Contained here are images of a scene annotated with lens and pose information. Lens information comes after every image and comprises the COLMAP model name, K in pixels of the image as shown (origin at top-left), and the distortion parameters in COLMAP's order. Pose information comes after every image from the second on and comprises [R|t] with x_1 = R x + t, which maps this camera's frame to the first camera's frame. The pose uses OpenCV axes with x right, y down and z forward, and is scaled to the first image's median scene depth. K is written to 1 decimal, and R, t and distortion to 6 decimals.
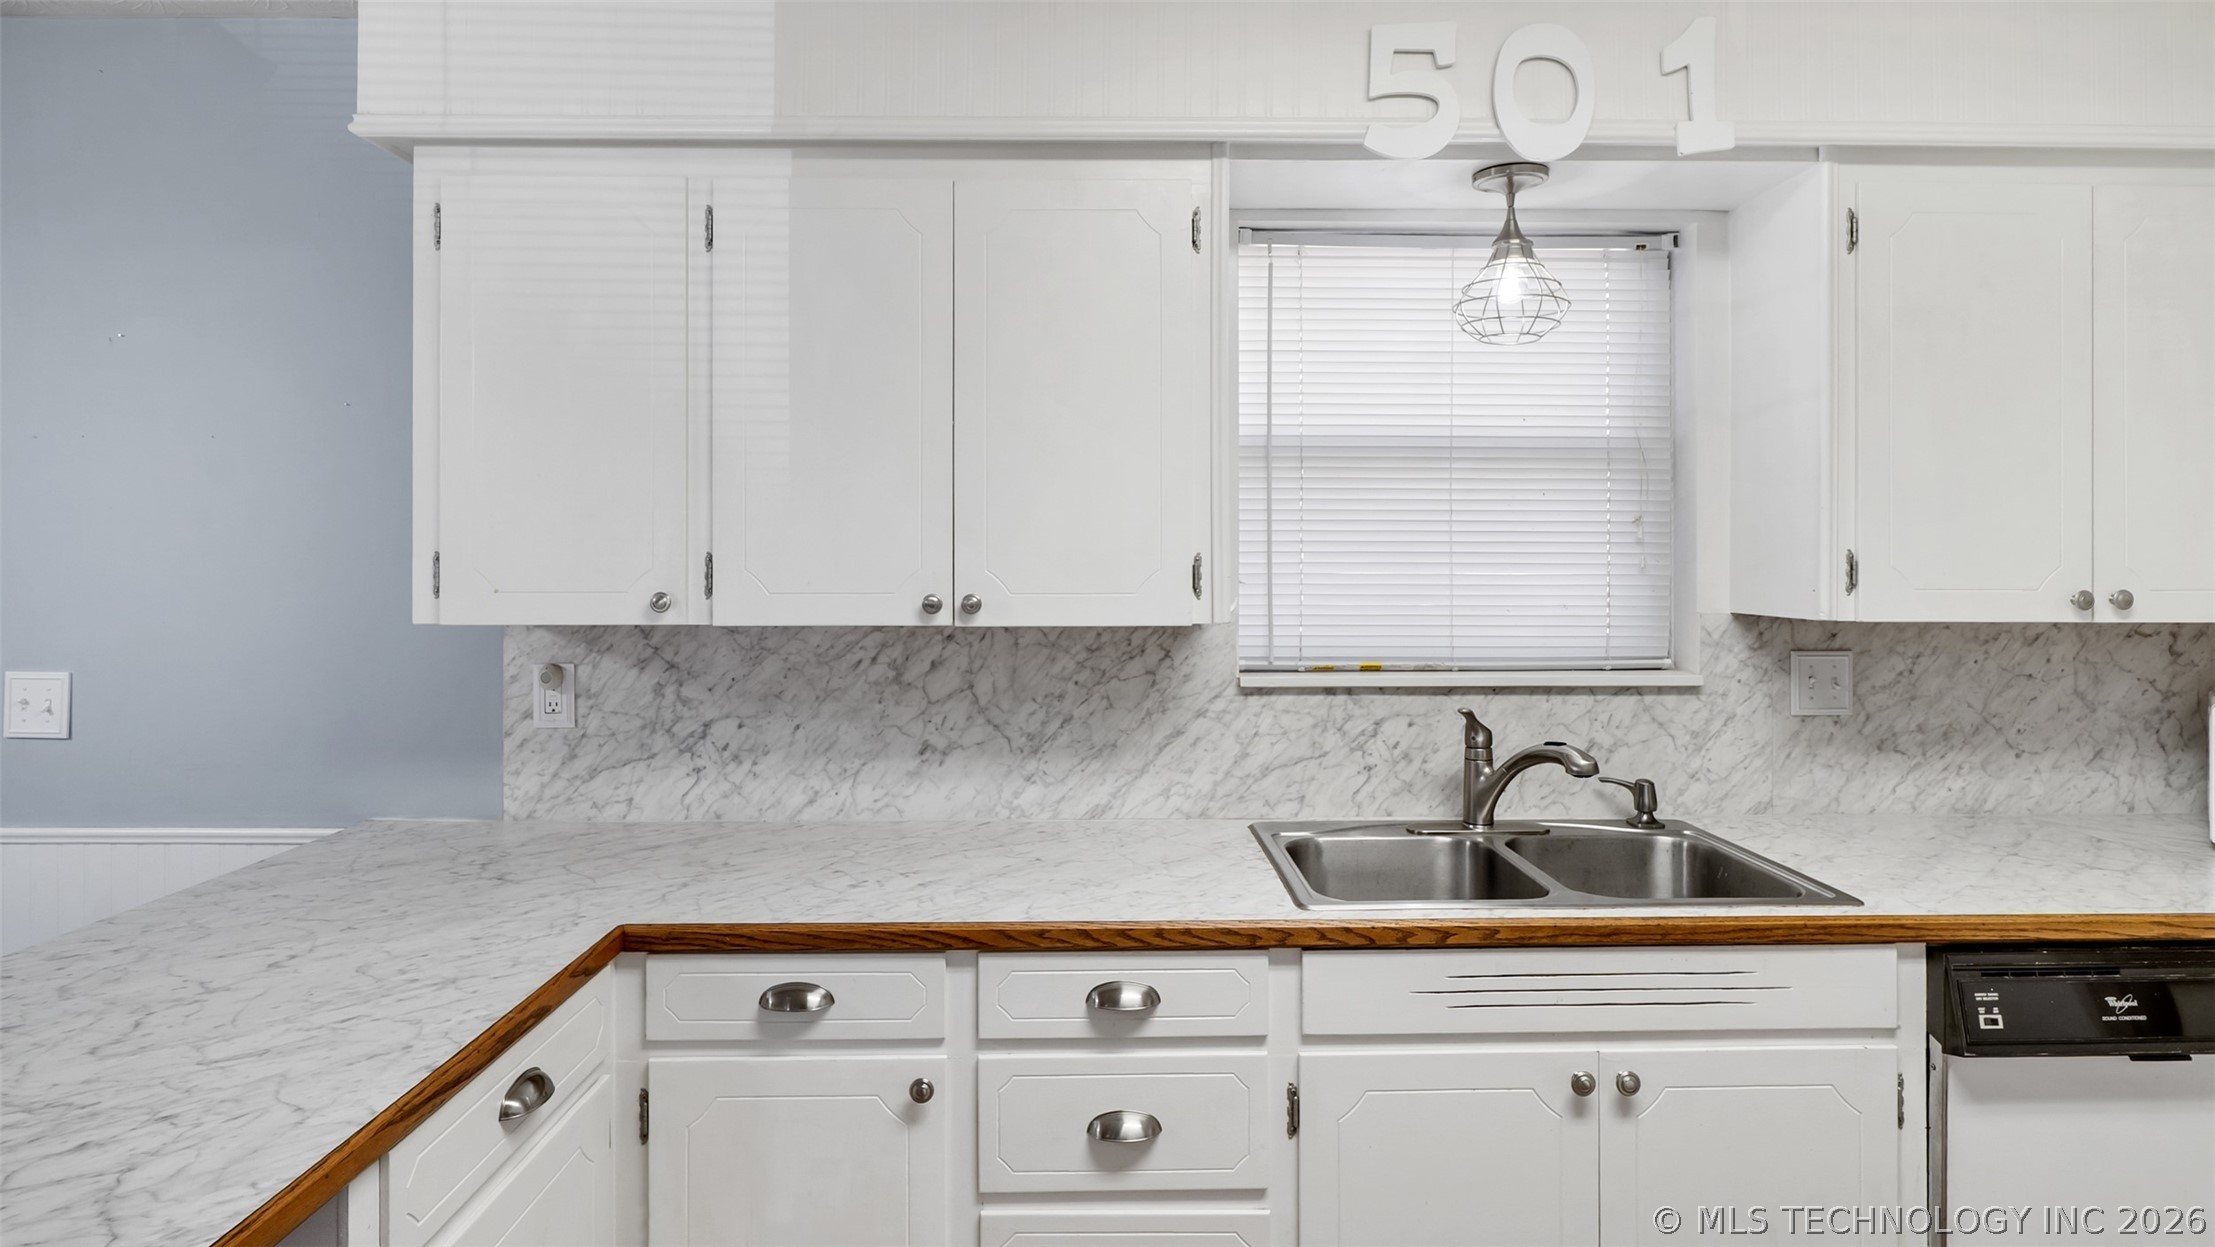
lens RADIAL K [[1196.7, 0, 1103.3], [0, 1196.7, 598.2], [0, 0, 1]] dist [-0.002144, -0.003368]
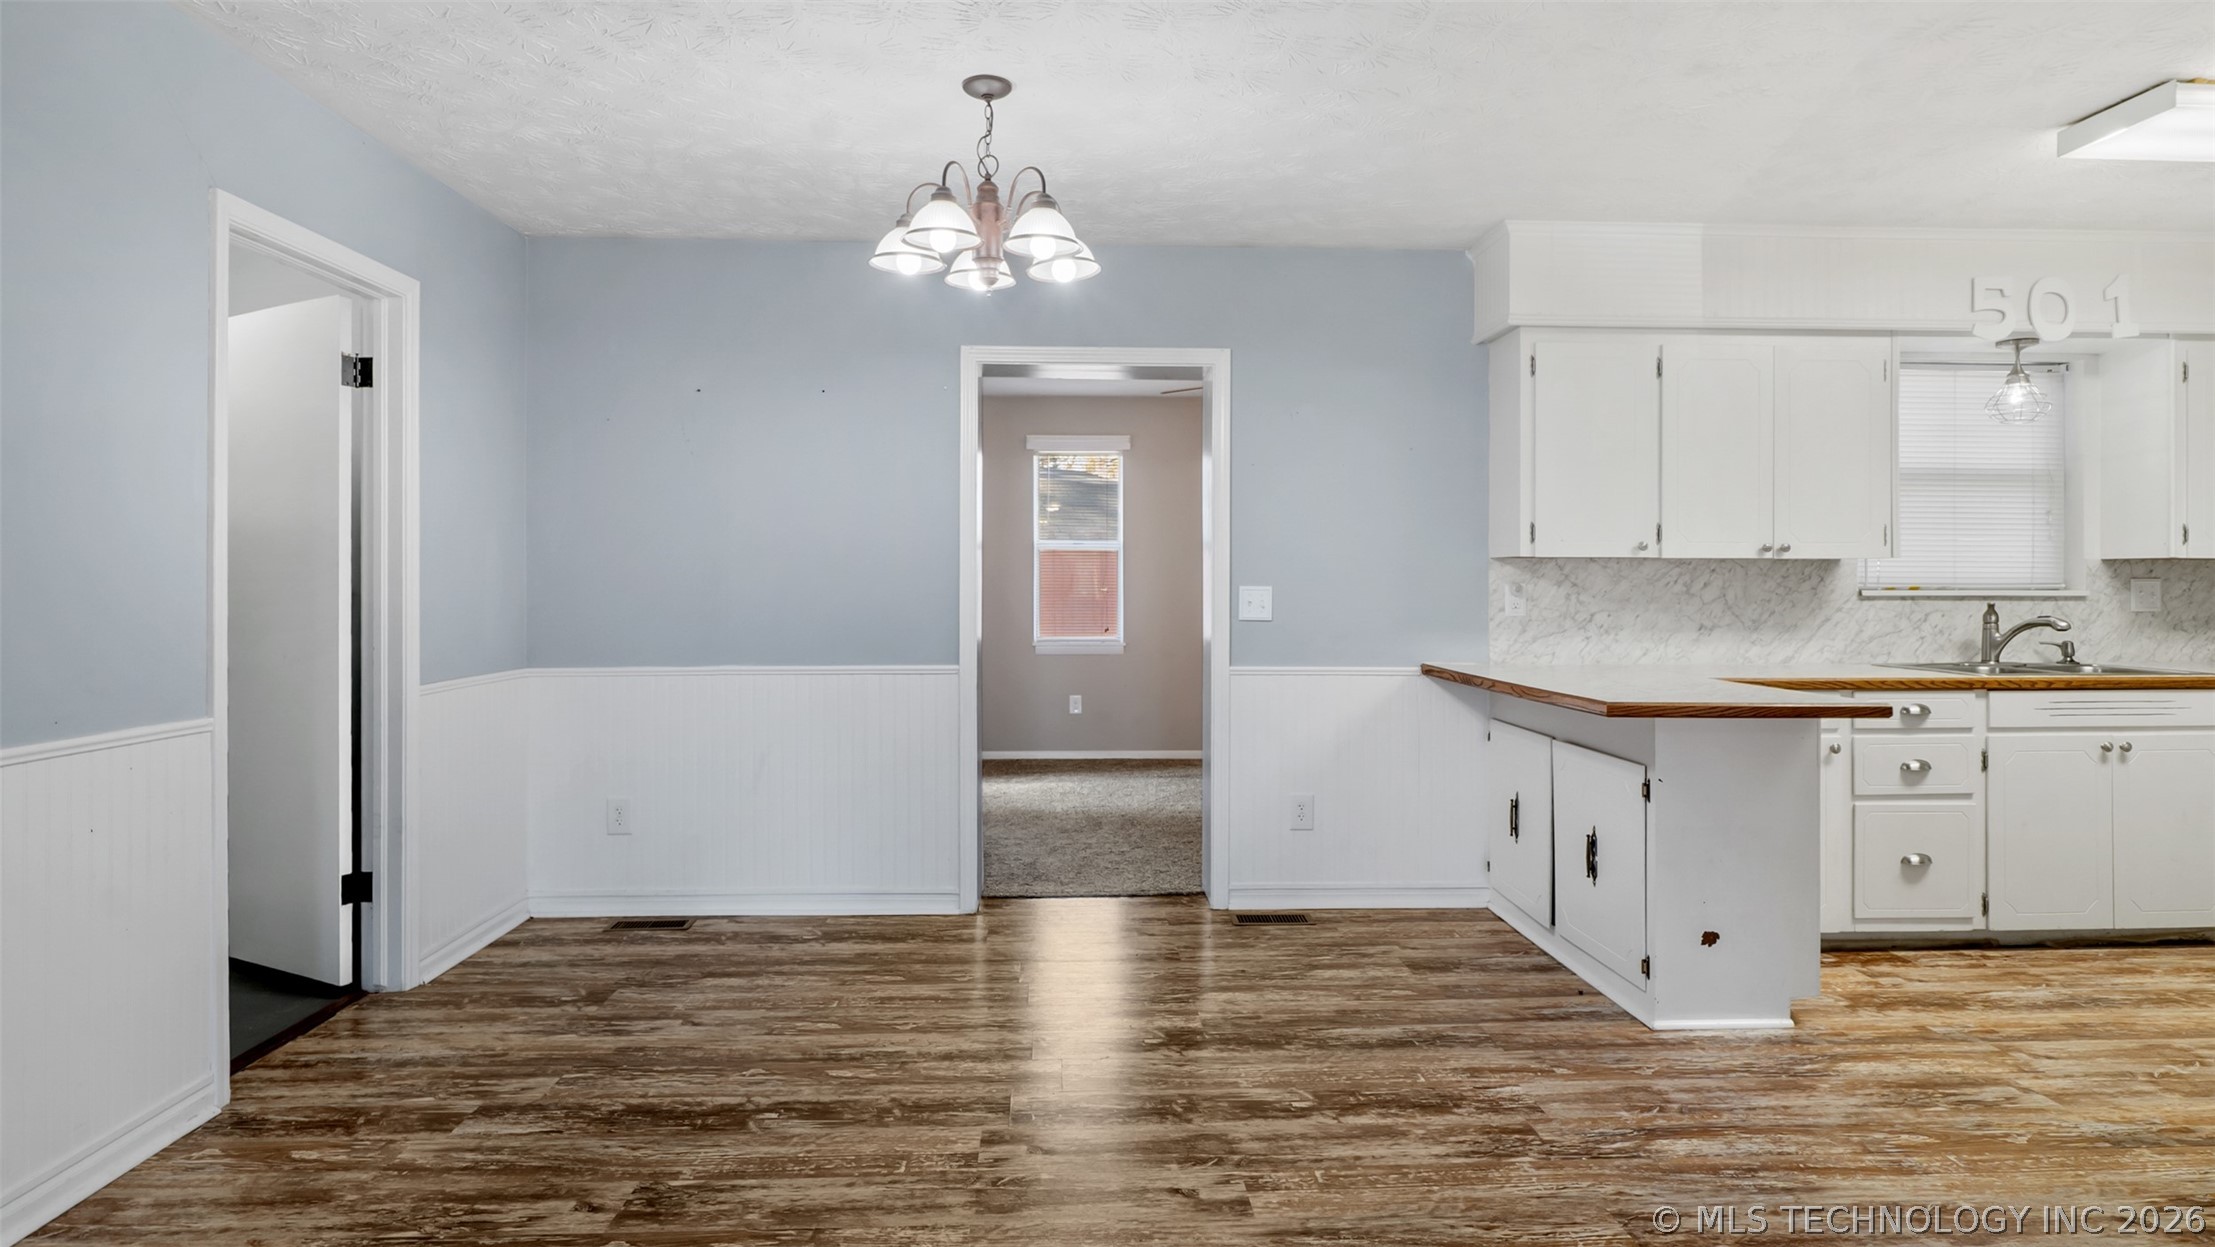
lens RADIAL K [[1196.7, 0, 1119.8], [0, 1196.7, 608.5], [0, 0, 1]] dist [-0.002144, -0.003368]
pose [[0.999689, 0.000115, 0.024931, -1.147602], [0.000091, 0.999966, -0.008259, 0.111372], [-0.024931, 0.008259, 0.999655, -0.925658]]
